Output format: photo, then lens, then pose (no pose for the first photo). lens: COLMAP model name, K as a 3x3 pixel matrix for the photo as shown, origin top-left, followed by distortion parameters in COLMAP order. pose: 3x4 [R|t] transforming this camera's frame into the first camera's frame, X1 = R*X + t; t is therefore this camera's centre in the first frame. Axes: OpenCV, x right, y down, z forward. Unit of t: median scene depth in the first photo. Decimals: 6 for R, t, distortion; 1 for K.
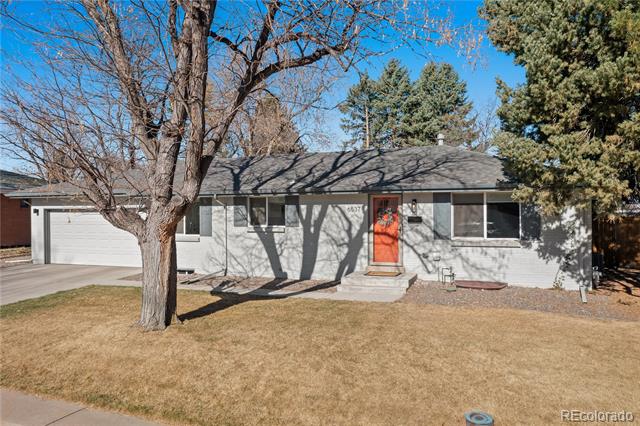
lens RADIAL K [[514.1, 0, 320.0], [0, 514.1, 213.0], [0, 0, 1]] dist [-0.005100, -0.001075]
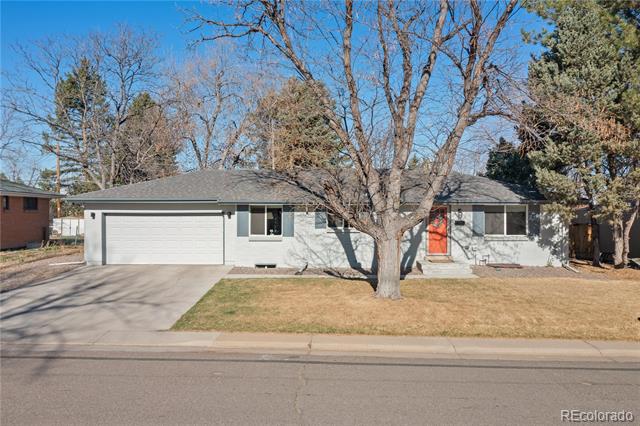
lens RADIAL K [[514.1, 0, 320.0], [0, 514.1, 213.0], [0, 0, 1]] dist [-0.005100, -0.001075]
pose [[0.931834, 0.008012, 0.362797, -0.702625], [-0.004689, 0.999939, -0.010037, 0.001547], [-0.362855, 0.007652, 0.931814, -0.210643]]
